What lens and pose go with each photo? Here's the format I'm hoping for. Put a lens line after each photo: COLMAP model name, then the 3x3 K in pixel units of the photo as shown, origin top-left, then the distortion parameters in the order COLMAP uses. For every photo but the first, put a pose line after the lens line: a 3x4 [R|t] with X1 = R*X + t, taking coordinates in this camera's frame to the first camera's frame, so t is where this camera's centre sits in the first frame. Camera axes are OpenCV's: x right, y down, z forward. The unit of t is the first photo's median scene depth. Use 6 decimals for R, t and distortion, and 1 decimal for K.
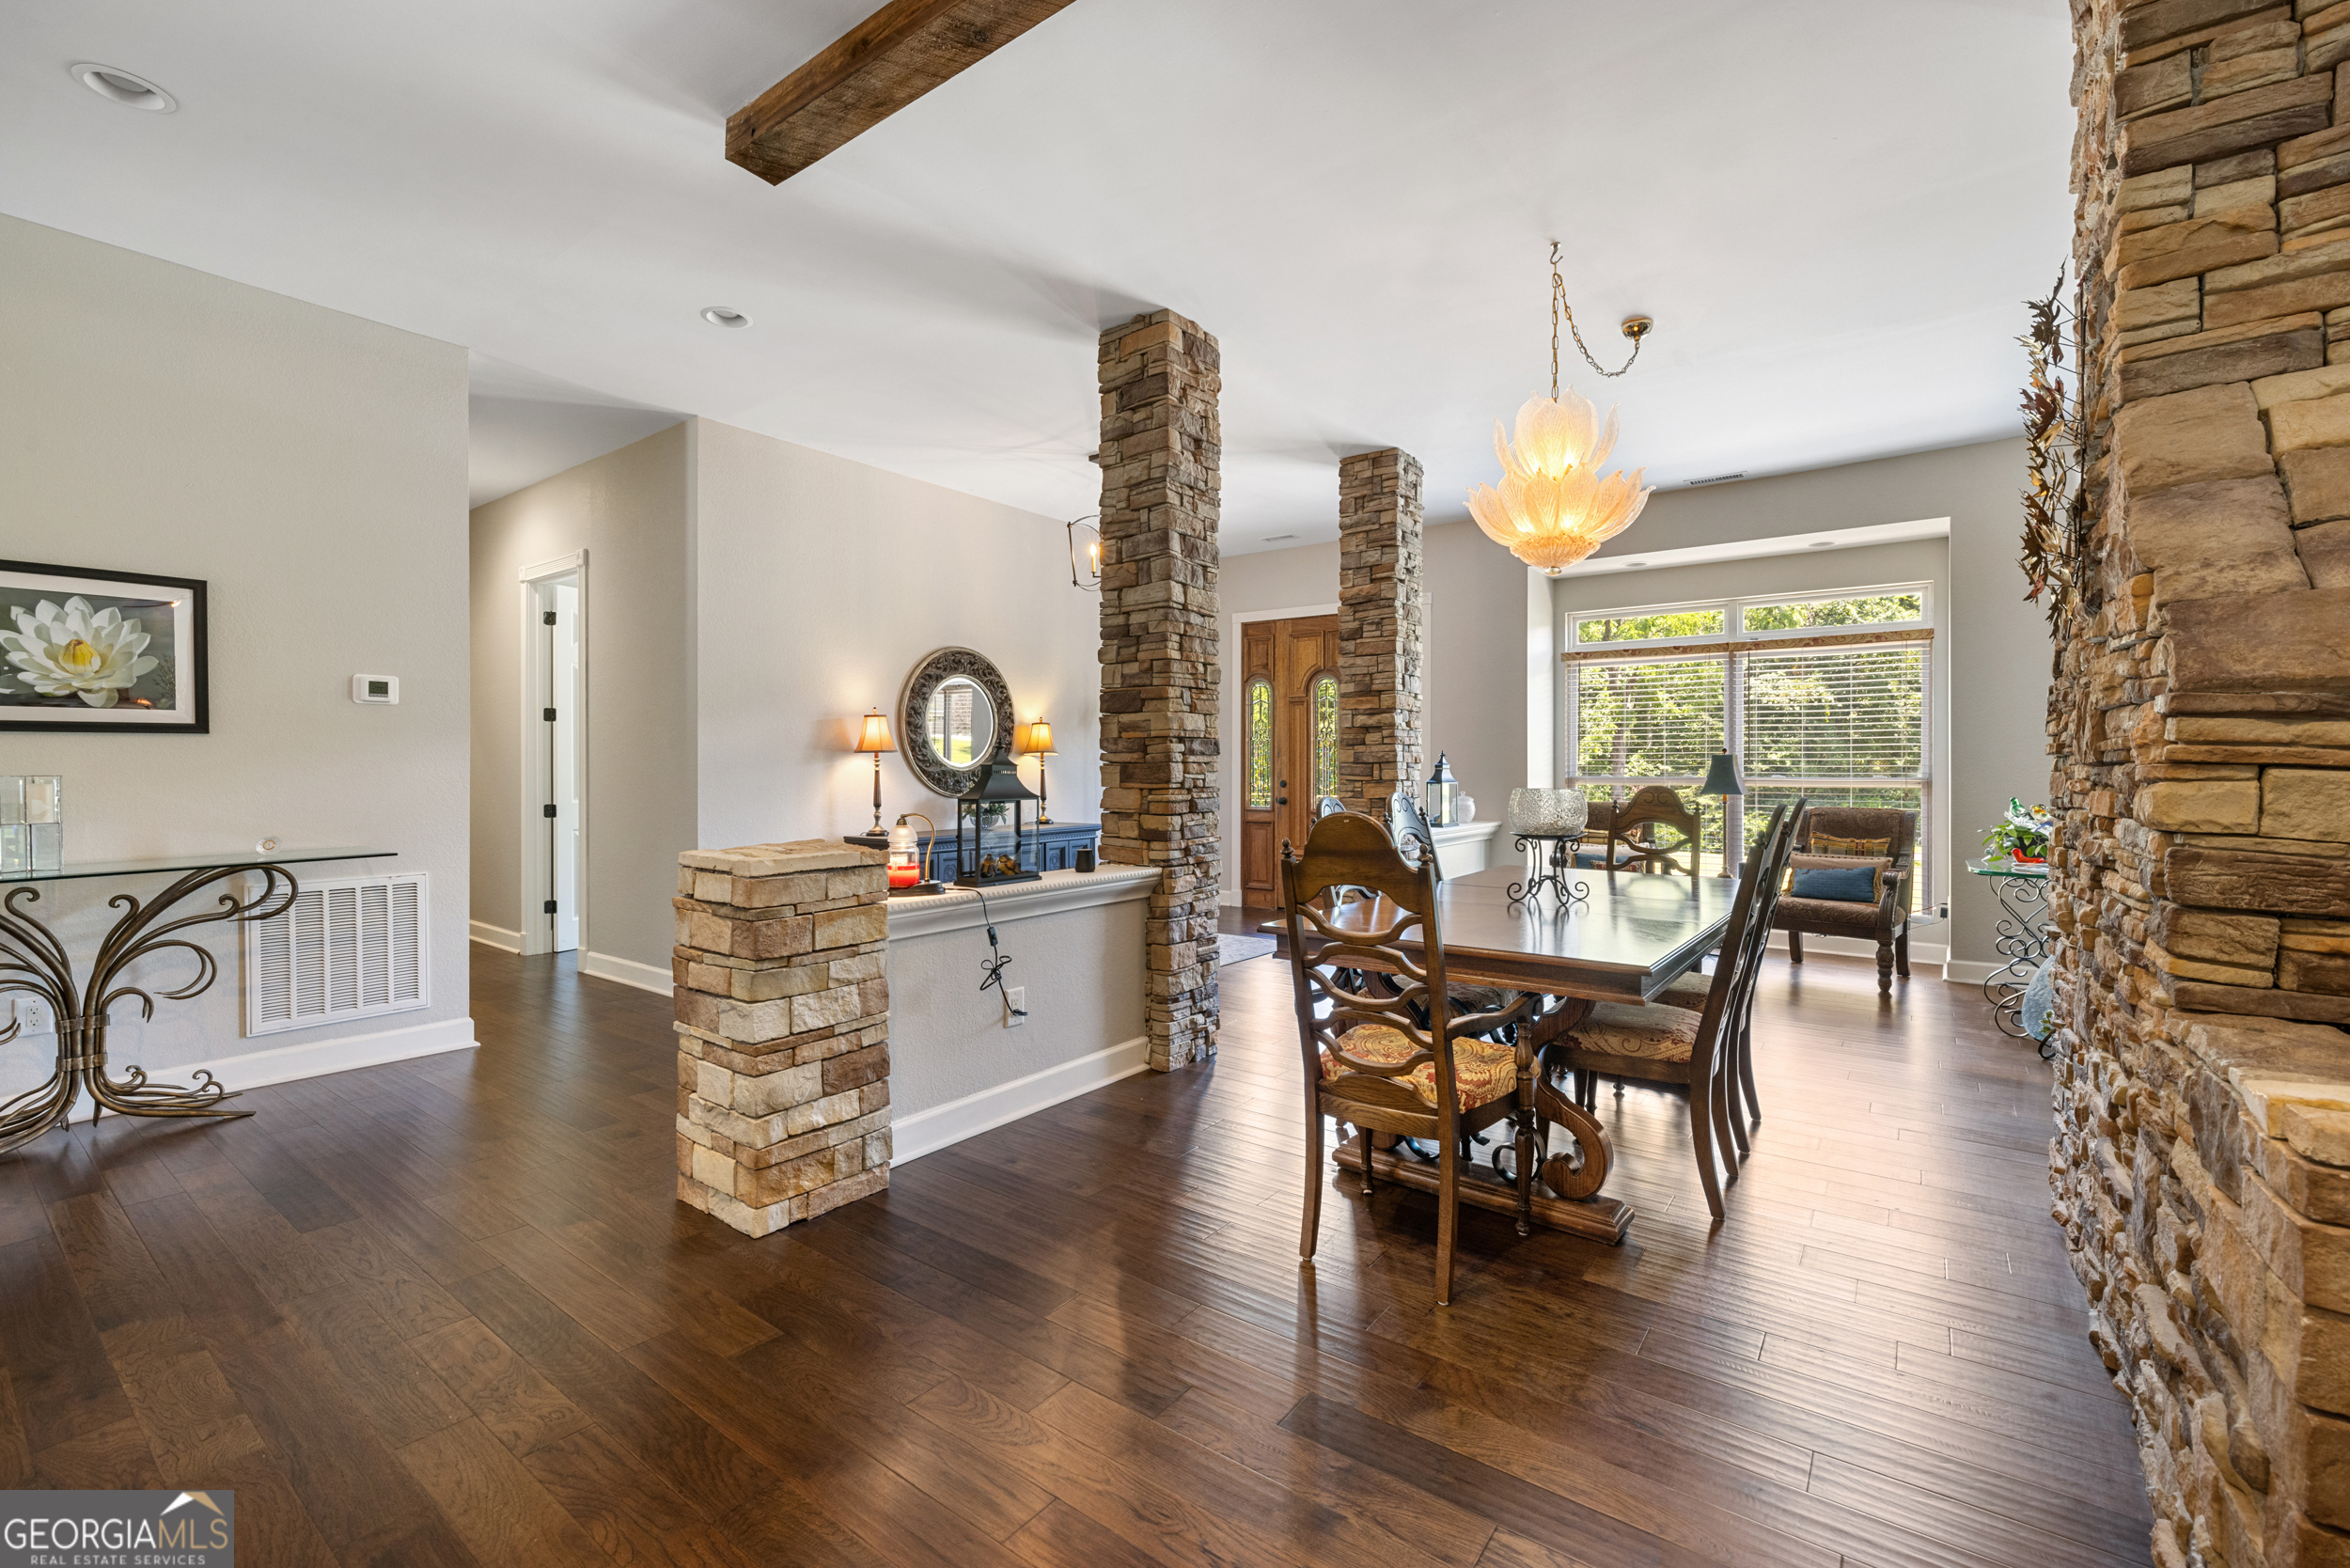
lens RADIAL K [[1002.5, 0, 1174.9], [0, 1002.5, 764.9], [0, 0, 1]] dist [0.002741, 0.000228]
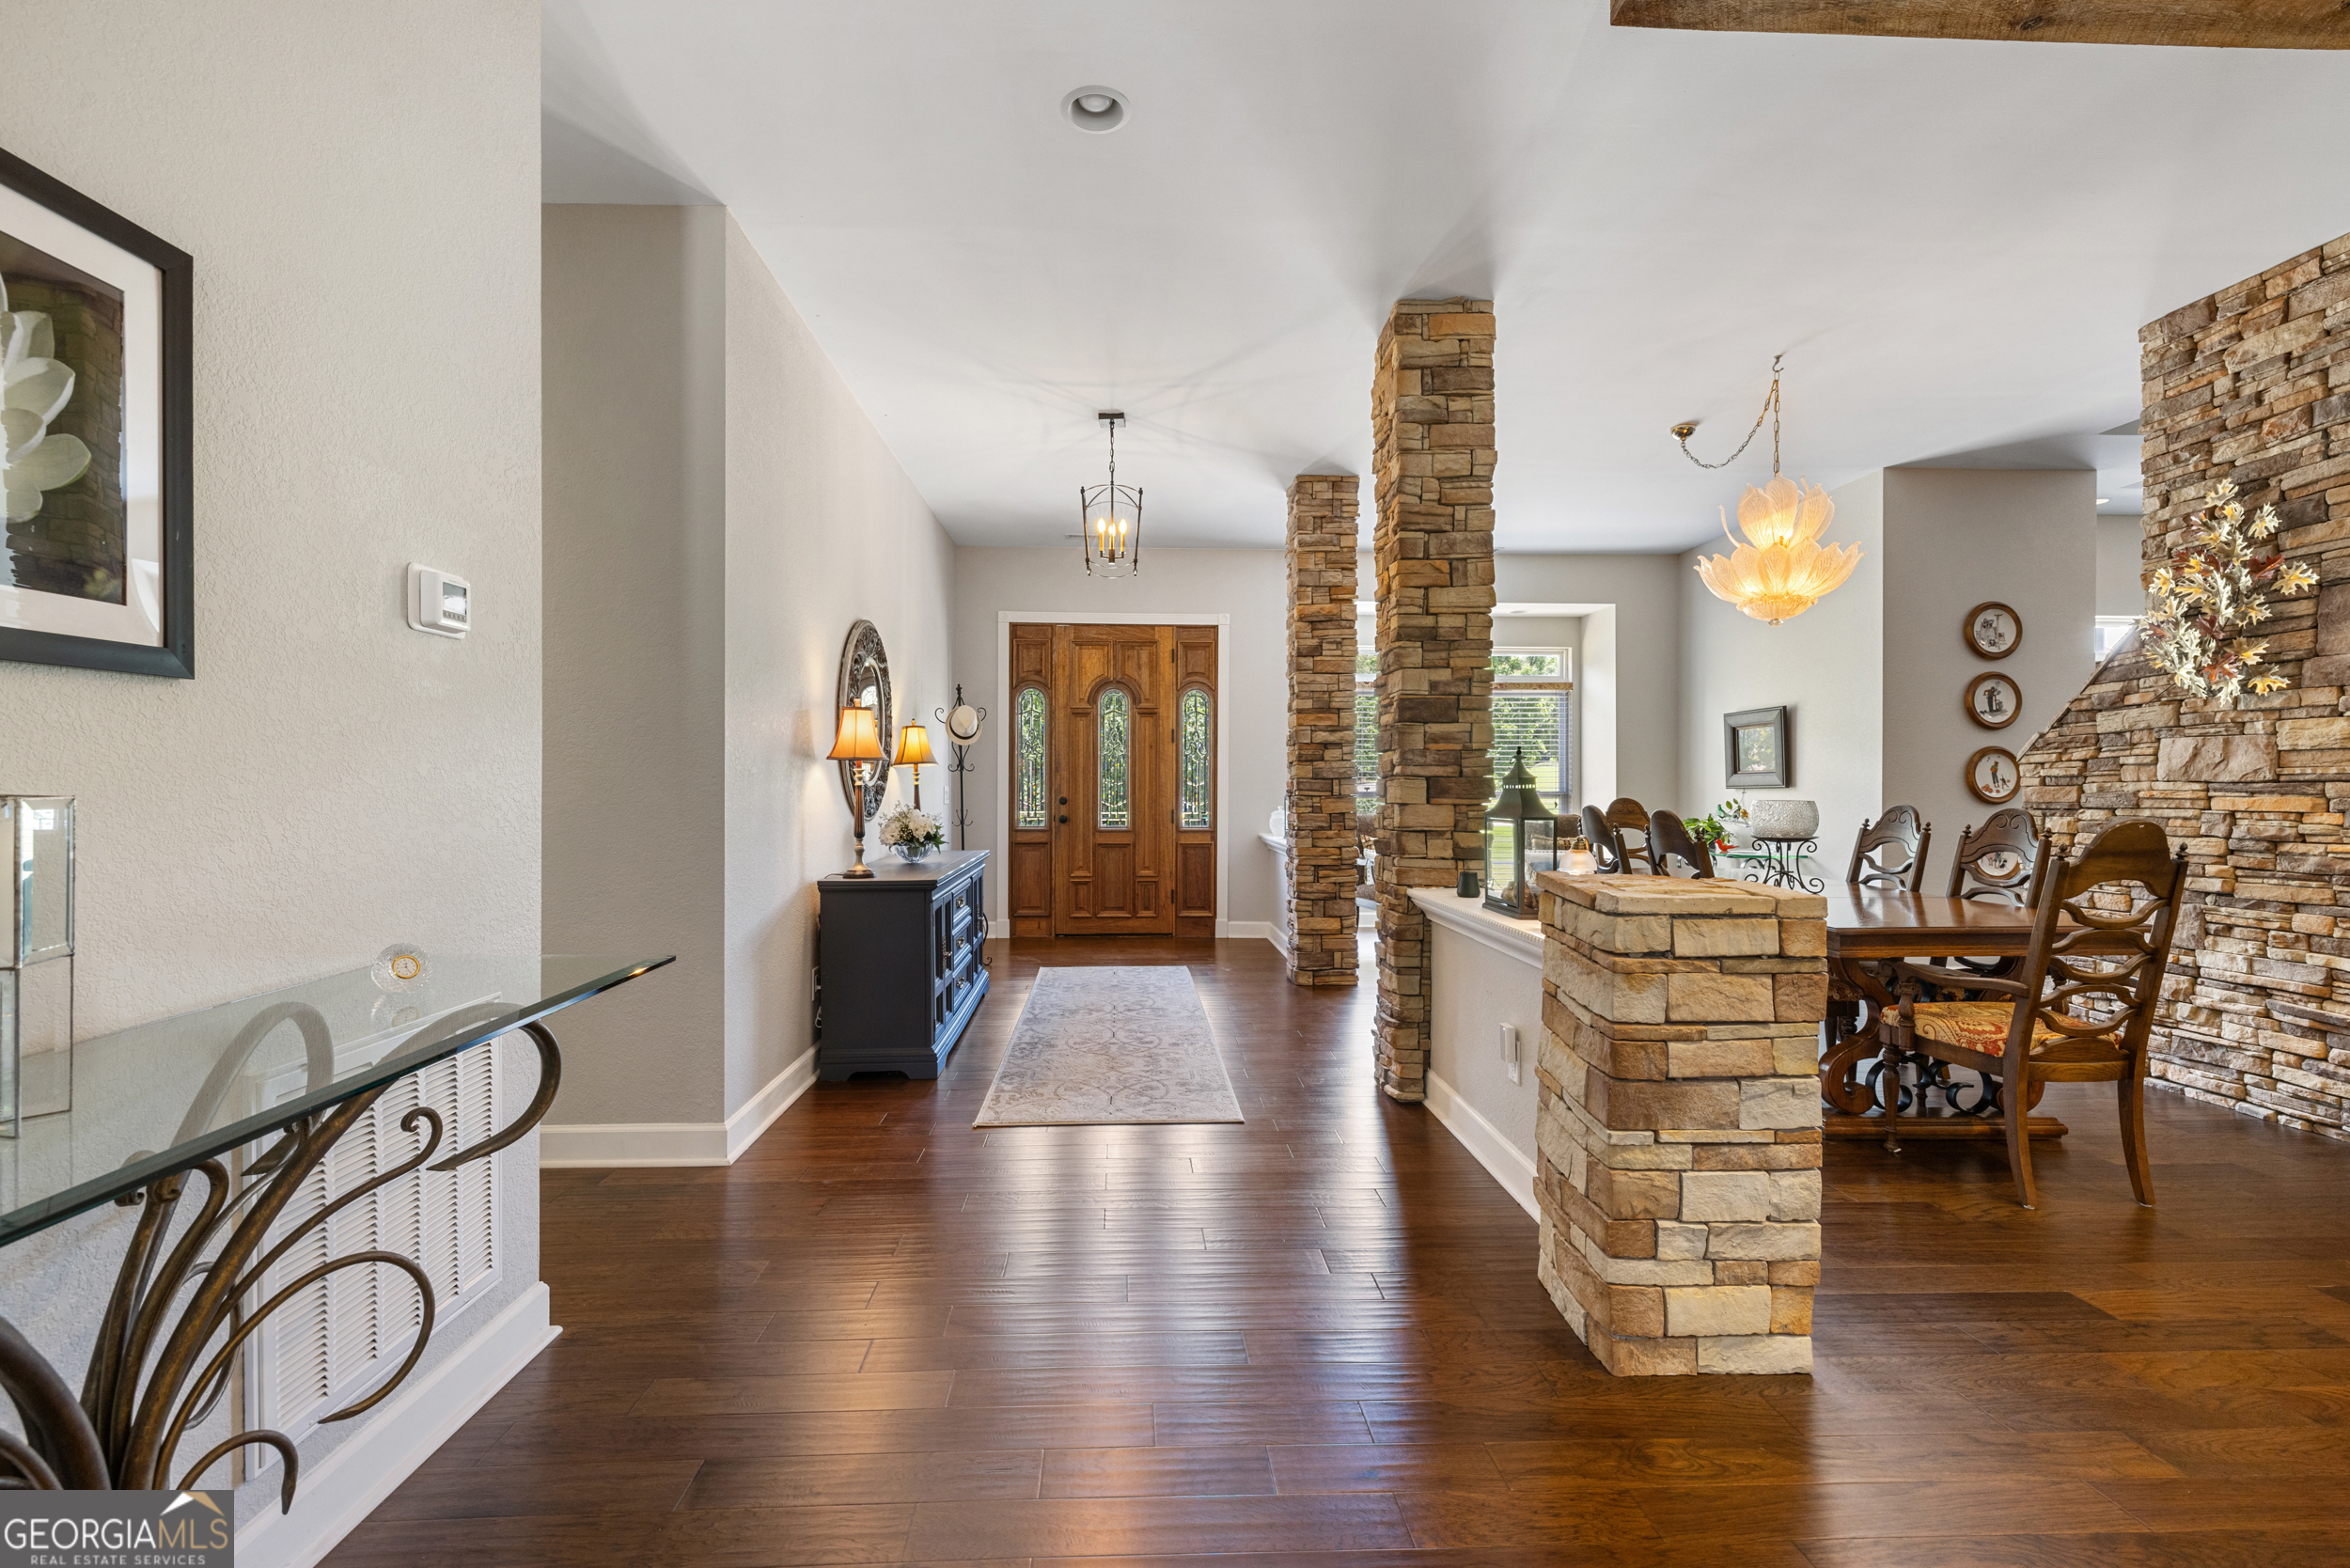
lens RADIAL K [[1002.5, 0, 1165.2], [0, 1002.5, 785.2], [0, 0, 1]] dist [0.002741, 0.000228]
pose [[0.771218, 0.000736, 0.636570, -0.591992], [-0.002753, 0.999994, 0.002180, 0.003005], [-0.636565, -0.003433, 0.771216, 0.319522]]
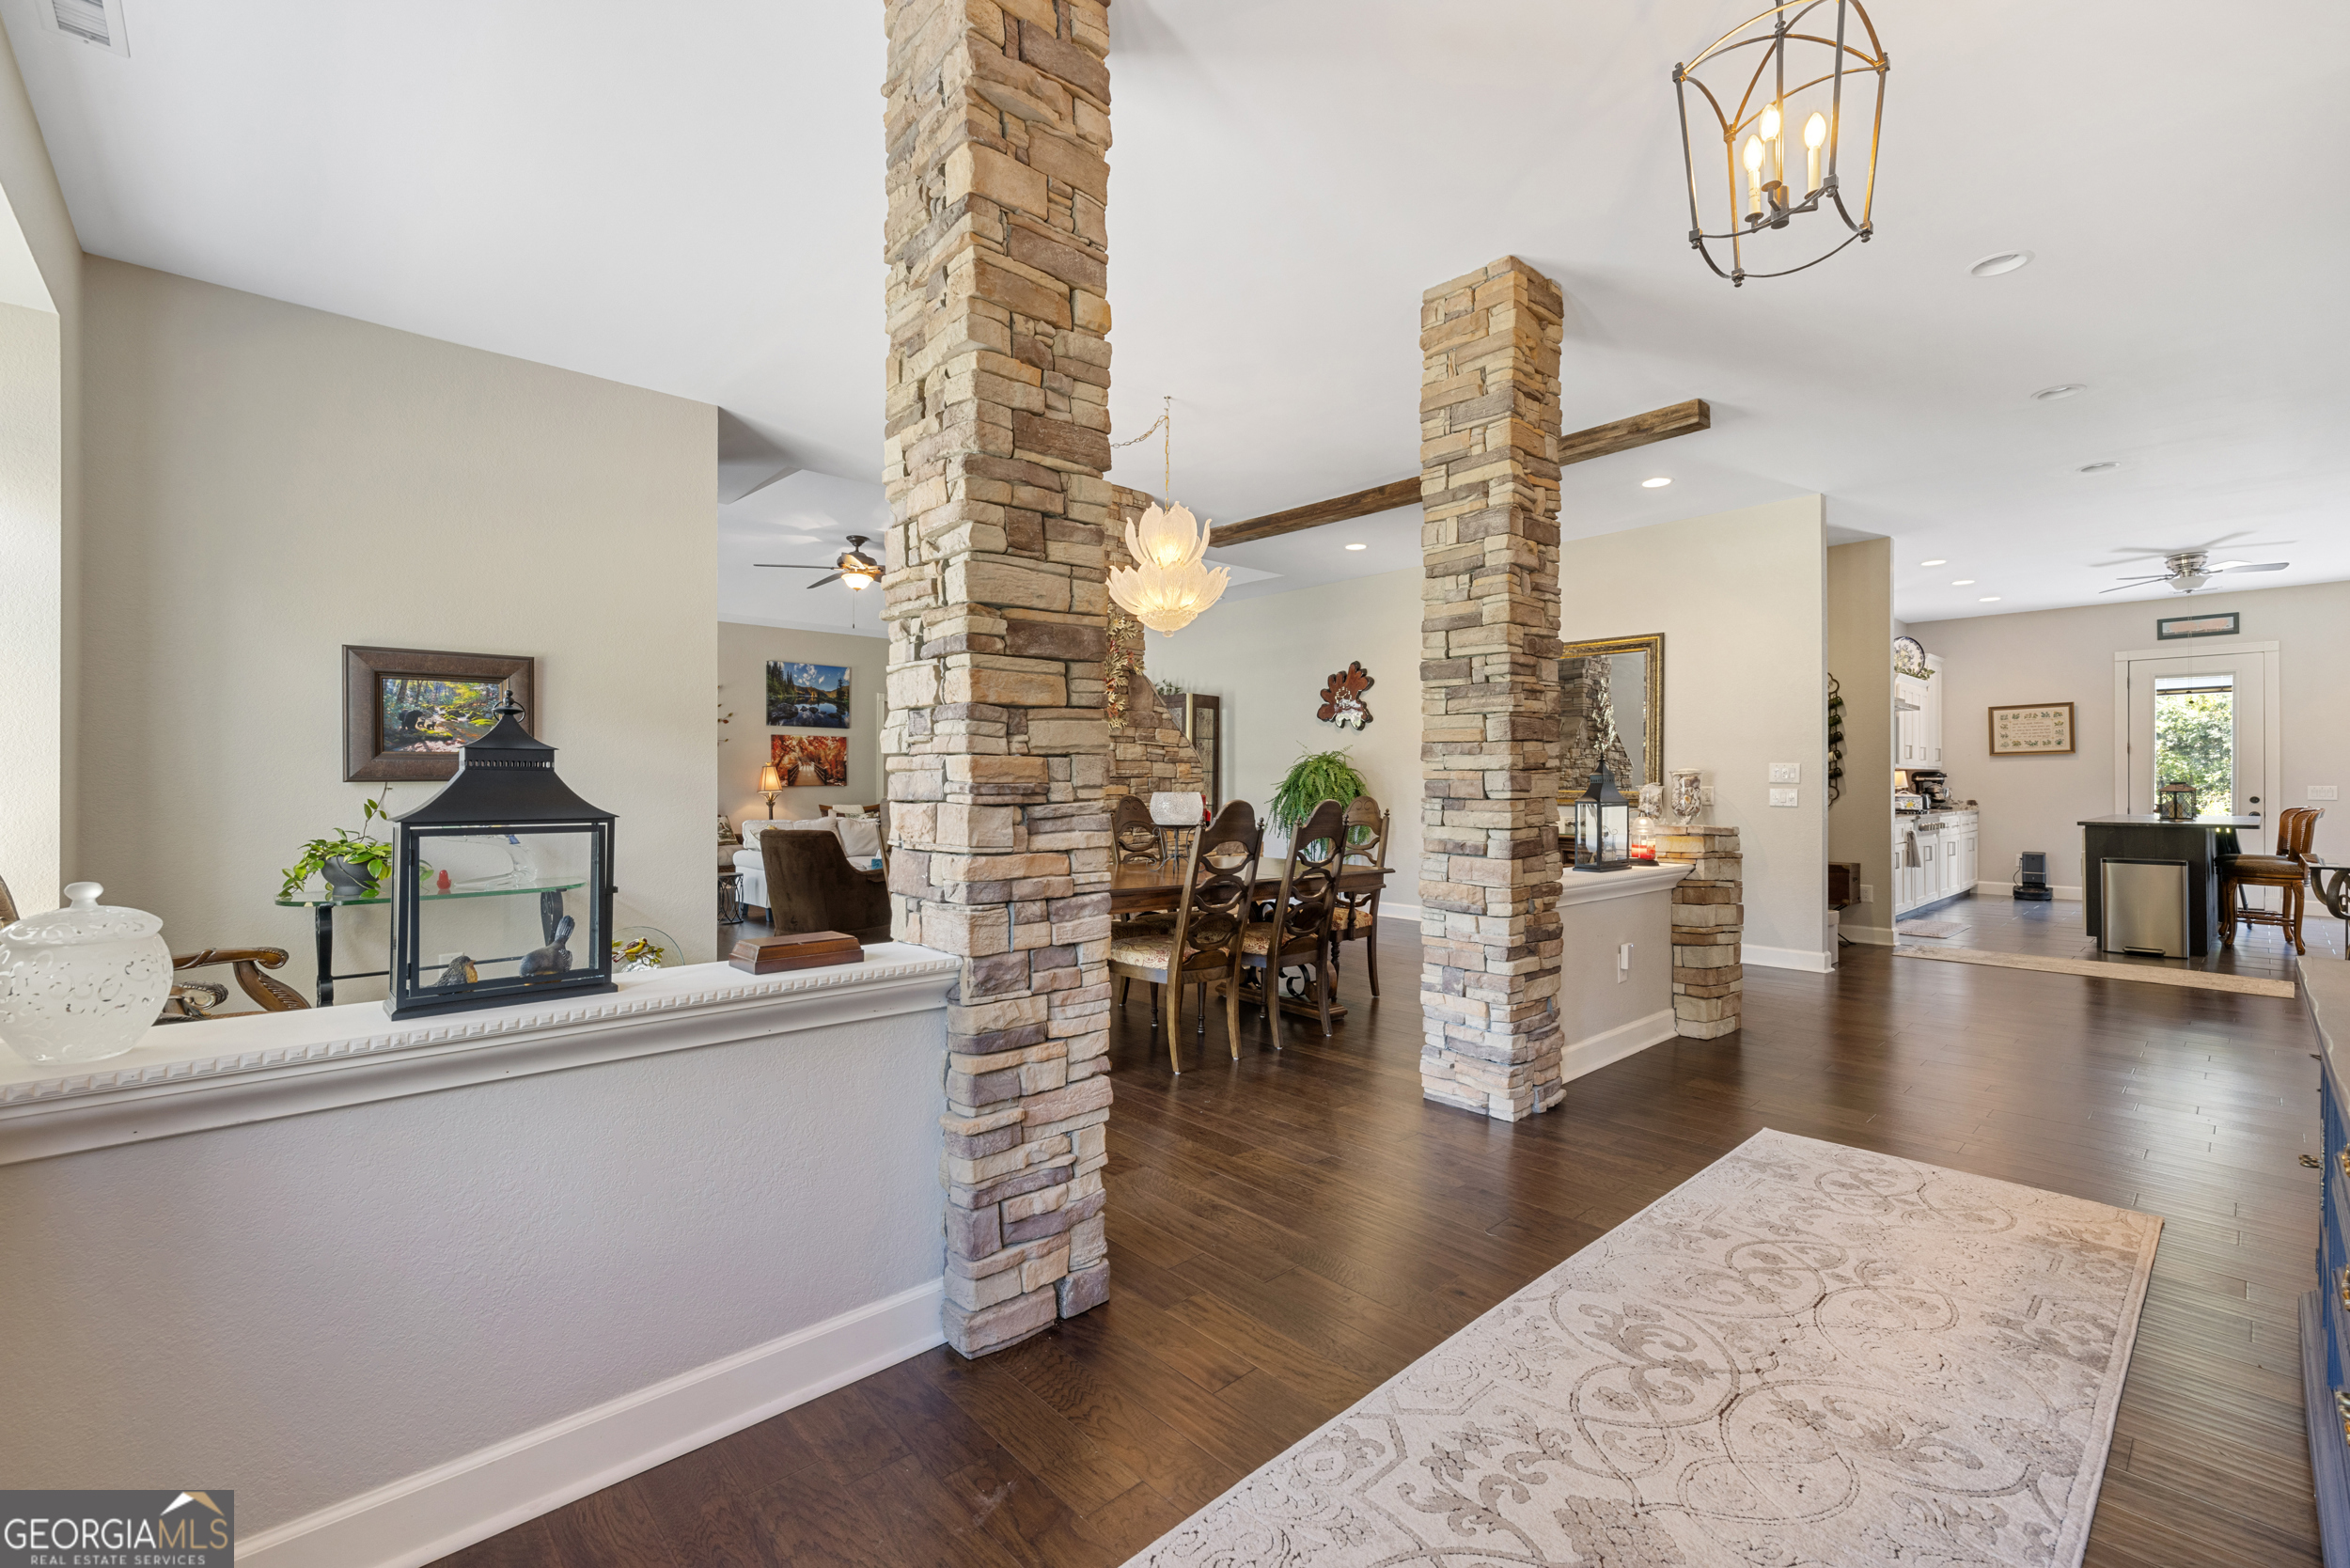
lens RADIAL K [[1002.5, 0, 1159.9], [0, 1002.5, 777.8], [0, 0, 1]] dist [0.002741, 0.000228]
pose [[-0.981555, -0.001246, 0.191177, 0.075277], [-0.002975, 0.999957, -0.008758, 0.009976], [-0.191158, -0.009165, -0.981517, 1.414530]]
